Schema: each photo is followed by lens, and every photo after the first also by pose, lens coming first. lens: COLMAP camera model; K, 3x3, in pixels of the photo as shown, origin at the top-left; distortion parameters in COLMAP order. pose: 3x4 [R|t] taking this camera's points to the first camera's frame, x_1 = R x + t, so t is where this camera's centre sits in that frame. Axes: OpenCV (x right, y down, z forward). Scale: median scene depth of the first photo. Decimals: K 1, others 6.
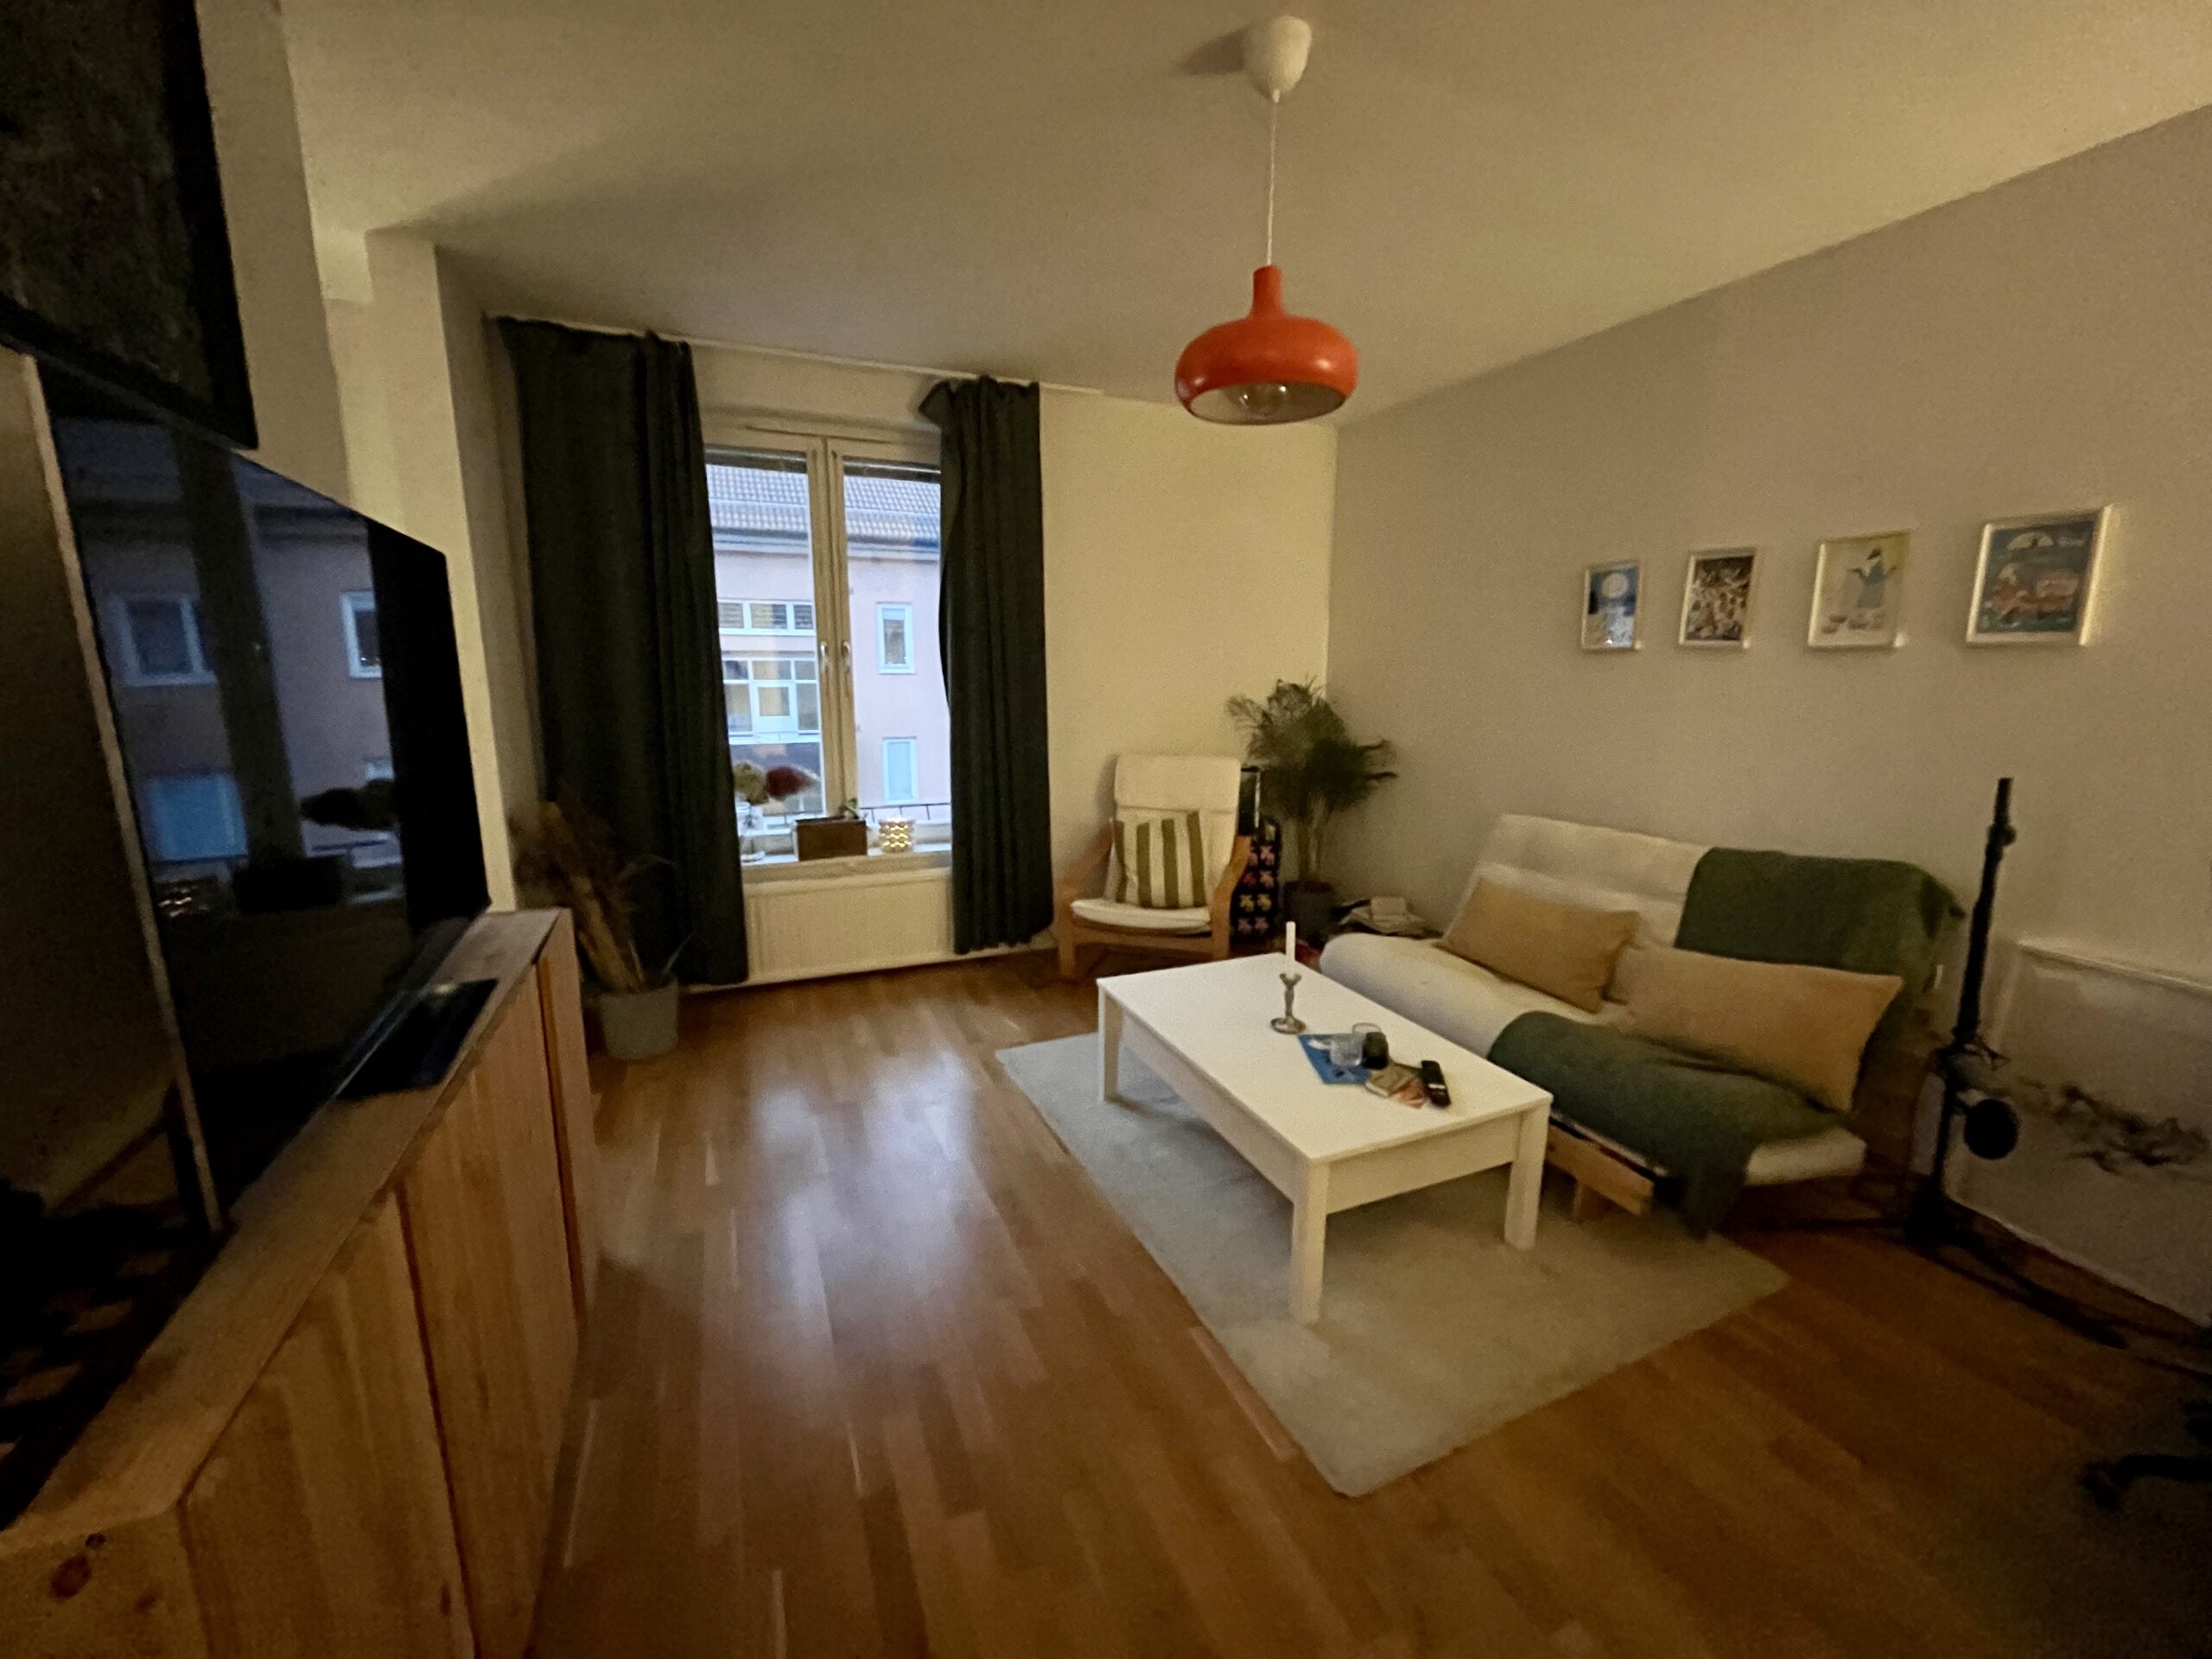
lens RADIAL K [[897.6, 0, 1113.1], [0, 897.6, 829.7], [0, 0, 1]] dist [-0.002982, -0.000301]
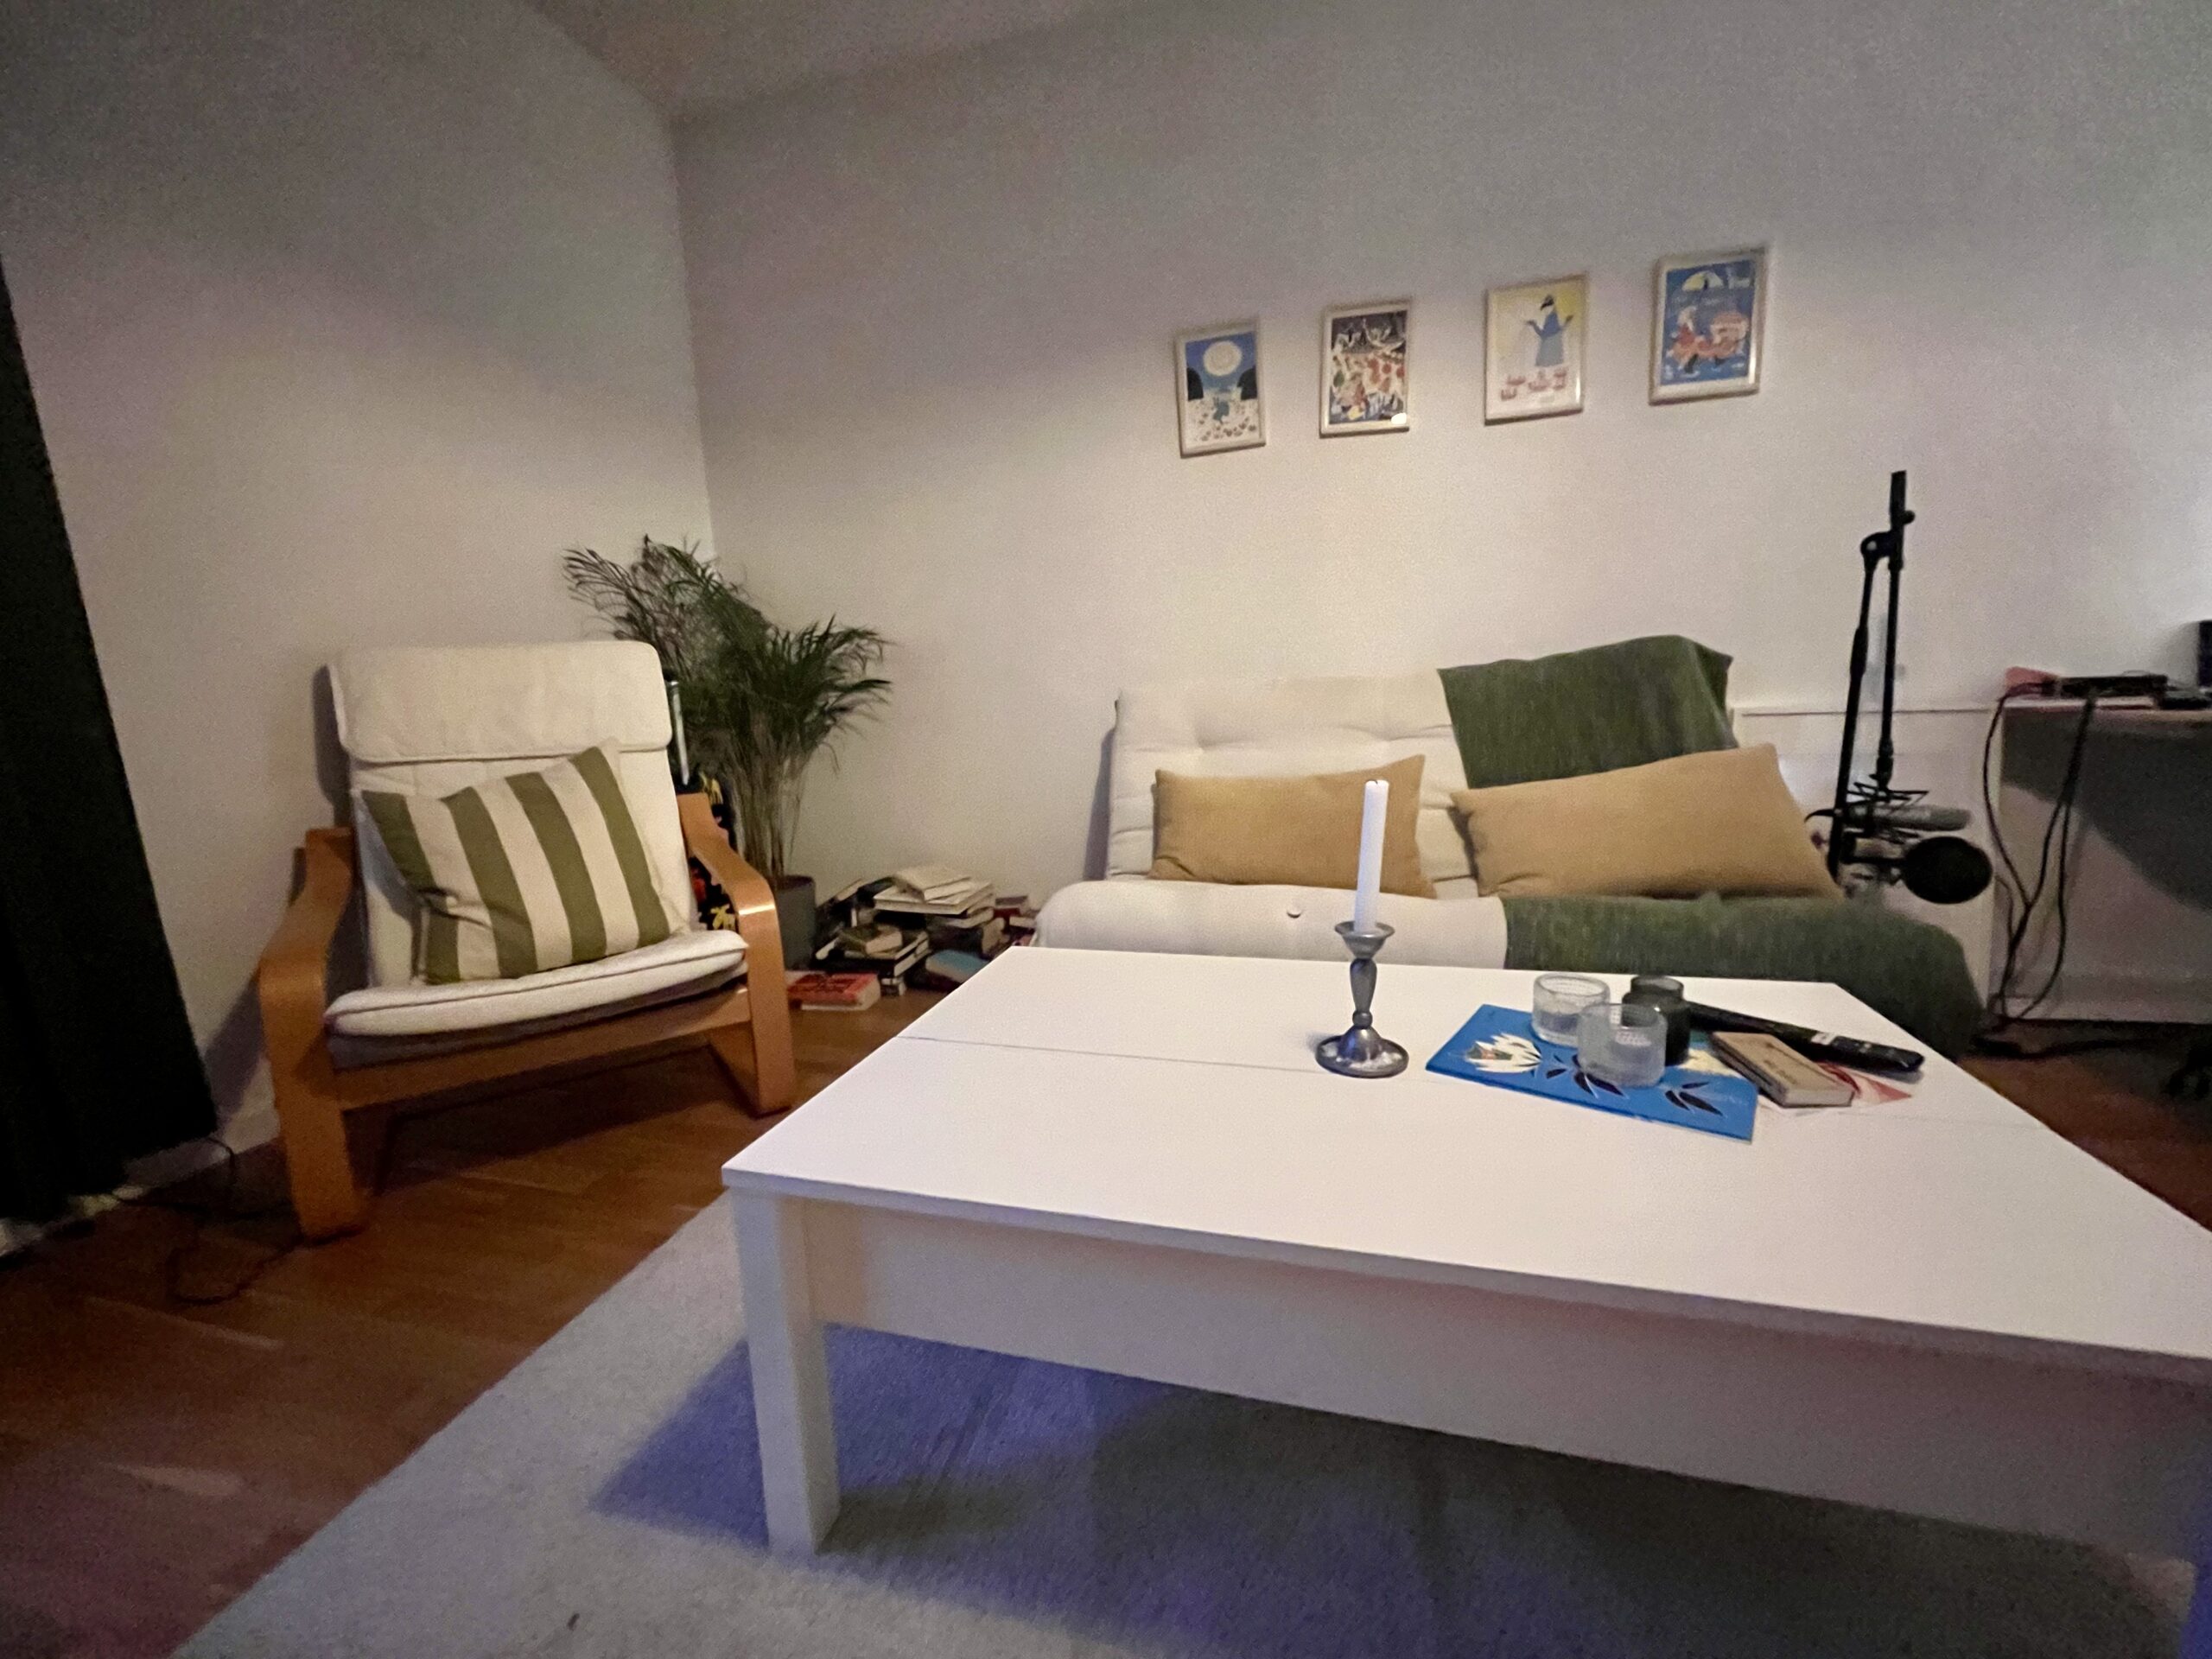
lens RADIAL K [[897.6, 0, 1098.7], [0, 897.6, 824.4], [0, 0, 1]] dist [-0.002982, -0.000301]
pose [[0.636418, -0.141001, 0.758348, -0.141326], [0.182578, 0.982749, 0.029501, 0.075490], [-0.749425, 0.119683, 0.651182, 0.714957]]
